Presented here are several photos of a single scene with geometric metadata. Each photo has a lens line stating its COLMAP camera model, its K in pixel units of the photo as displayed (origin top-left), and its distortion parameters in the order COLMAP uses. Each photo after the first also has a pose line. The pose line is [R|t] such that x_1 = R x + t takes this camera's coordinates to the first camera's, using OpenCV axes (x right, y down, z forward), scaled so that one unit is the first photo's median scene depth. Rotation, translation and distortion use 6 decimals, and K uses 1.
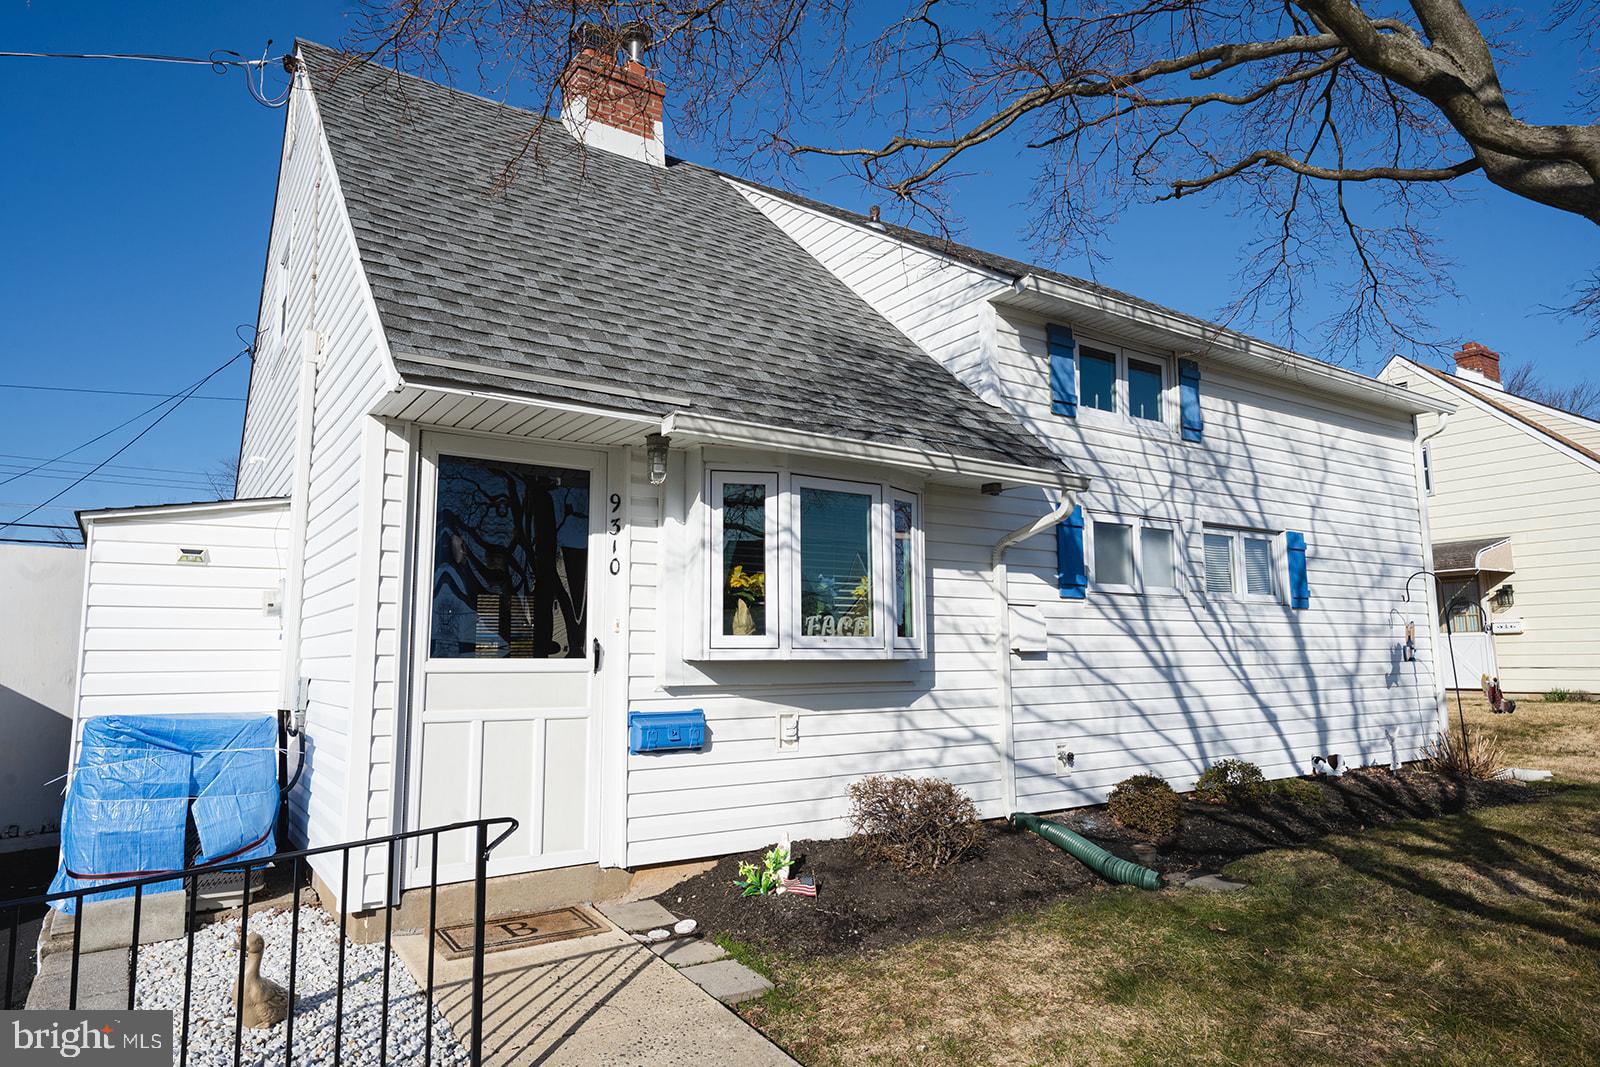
lens RADIAL K [[992.2, 0, 800.0], [0, 992.2, 530.4], [0, 0, 1]] dist [-0.001271, 0.000740]
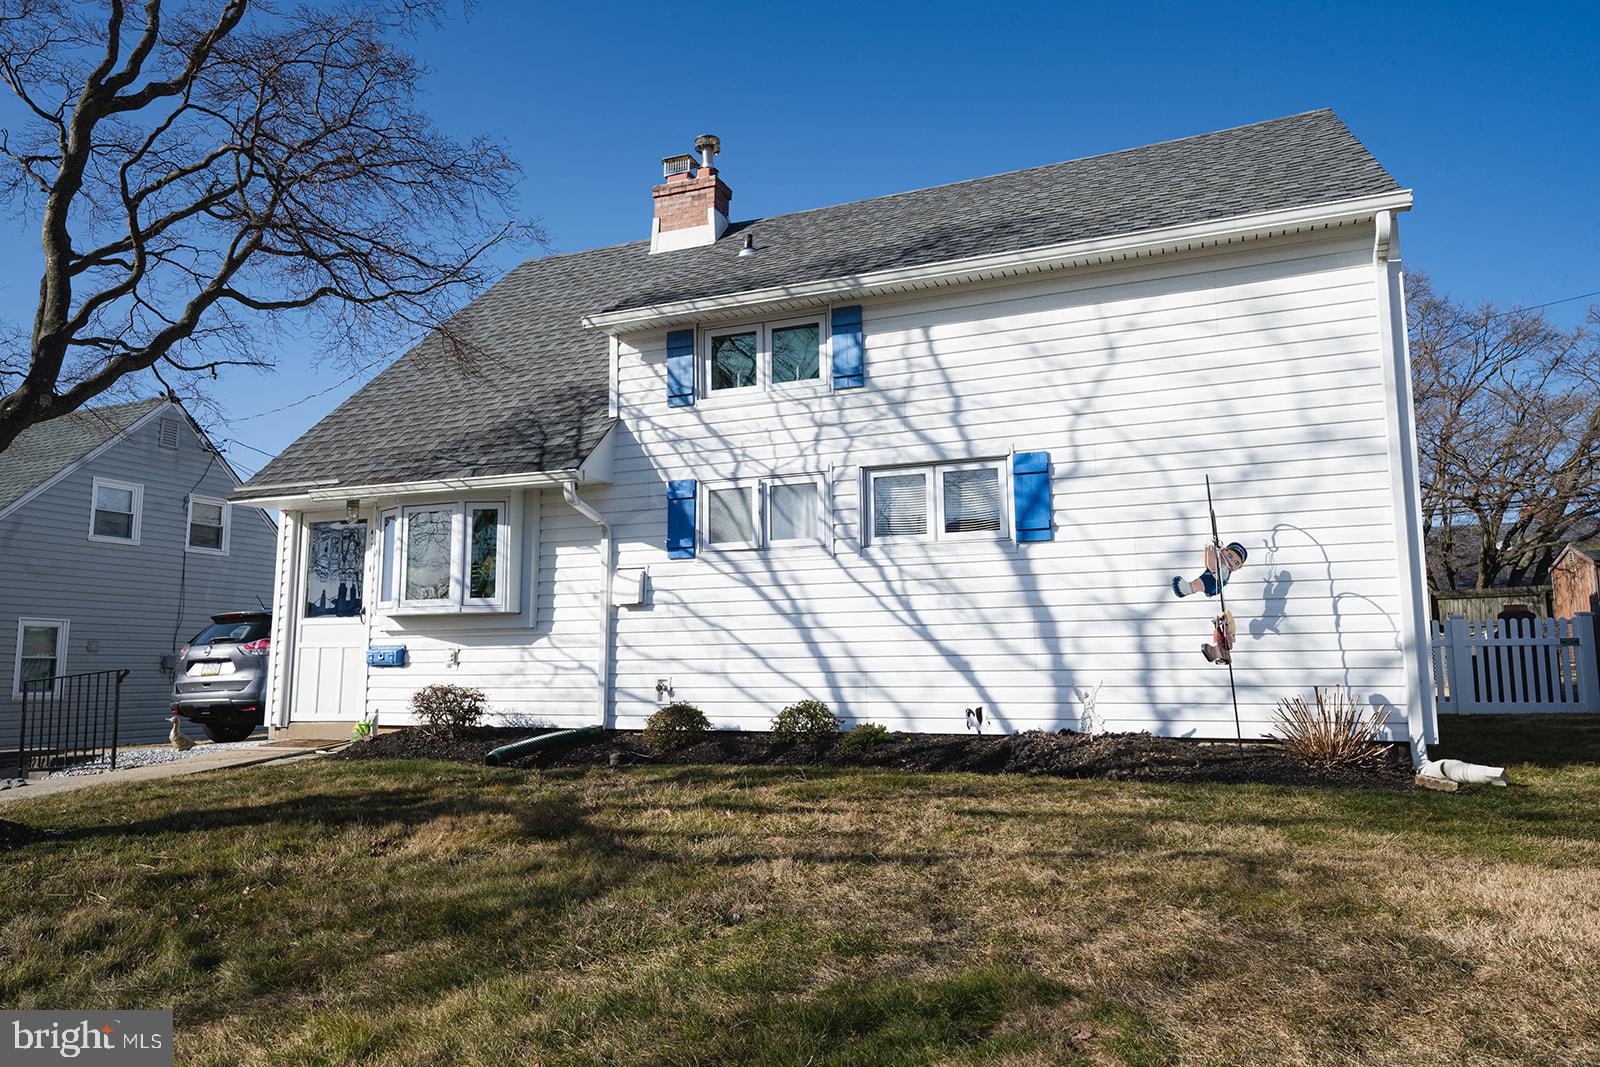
lens RADIAL K [[1067.1, 0, 802.7], [0, 1067.1, 539.9], [0, 0, 1]] dist [0.001112, -0.000220]
pose [[0.547308, -0.091503, -0.831914, 1.432153], [0.112956, 0.992987, -0.034907, 0.107621], [0.829273, -0.074865, 0.553806, 0.410862]]
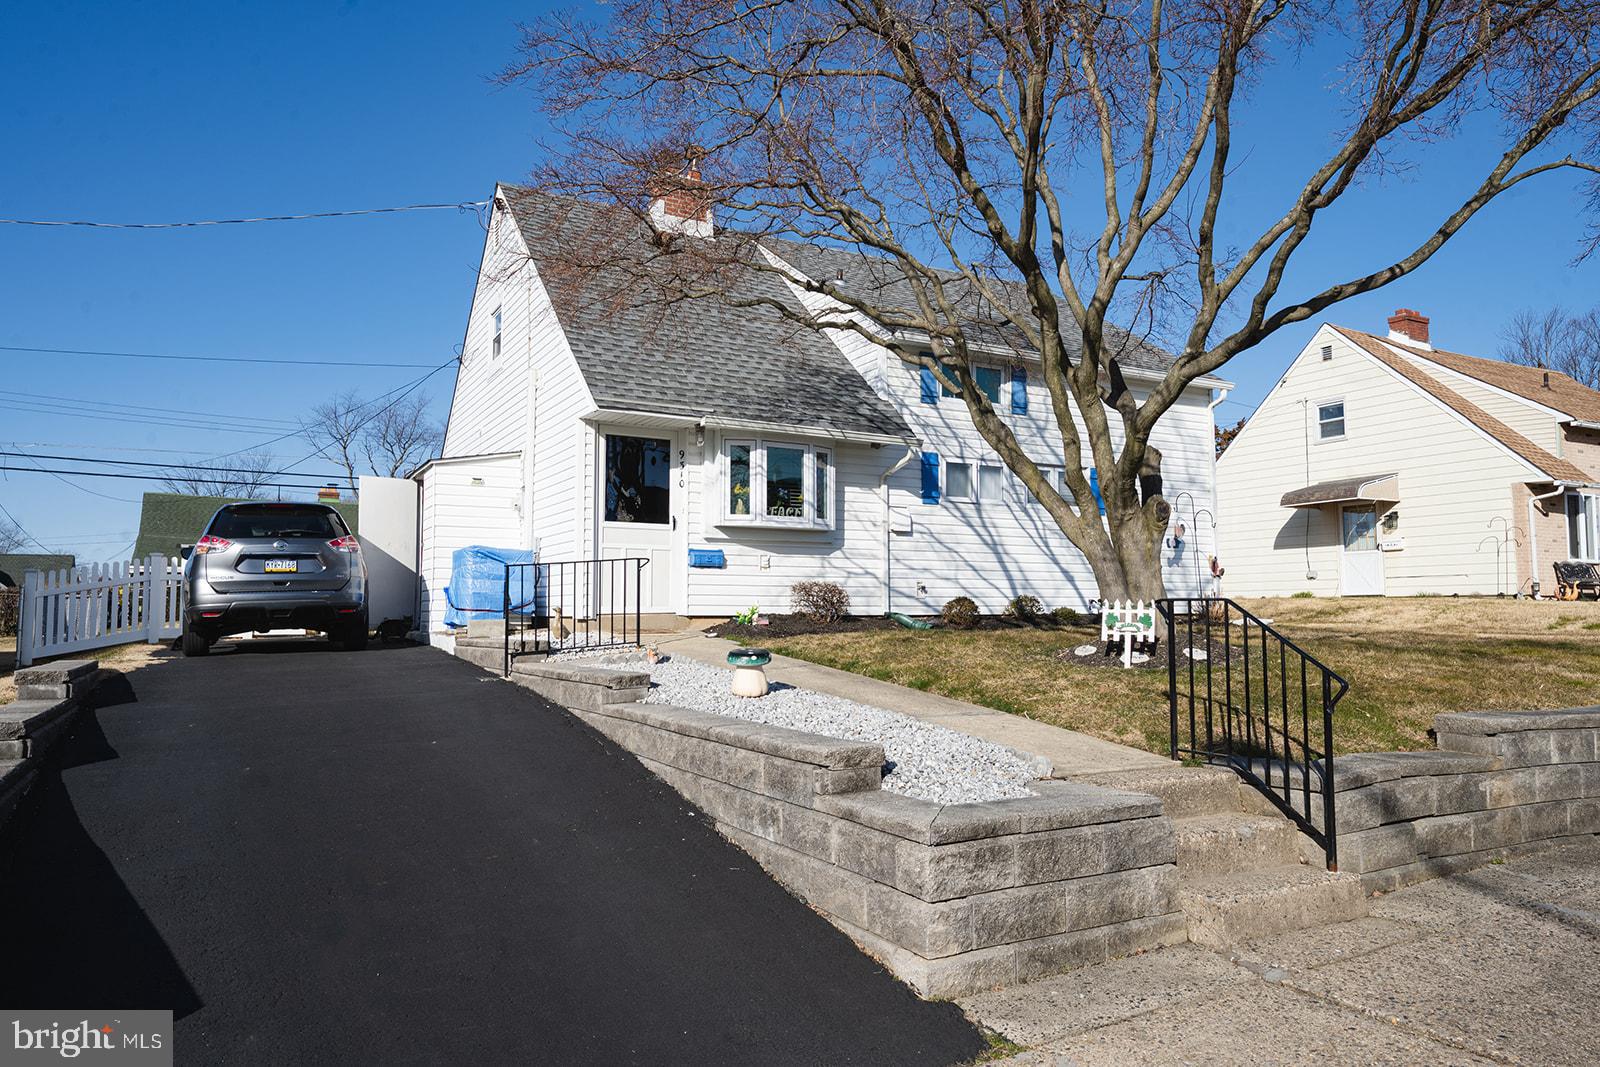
lens RADIAL K [[1067.1, 0, 799.4], [0, 1067.1, 531.4], [0, 0, 1]] dist [0.001112, -0.000220]
pose [[0.996507, 0.000026, -0.083513, 0.199135], [0.004417, 0.998584, 0.053015, 0.013230], [0.083396, -0.053199, 0.995095, -0.984230]]
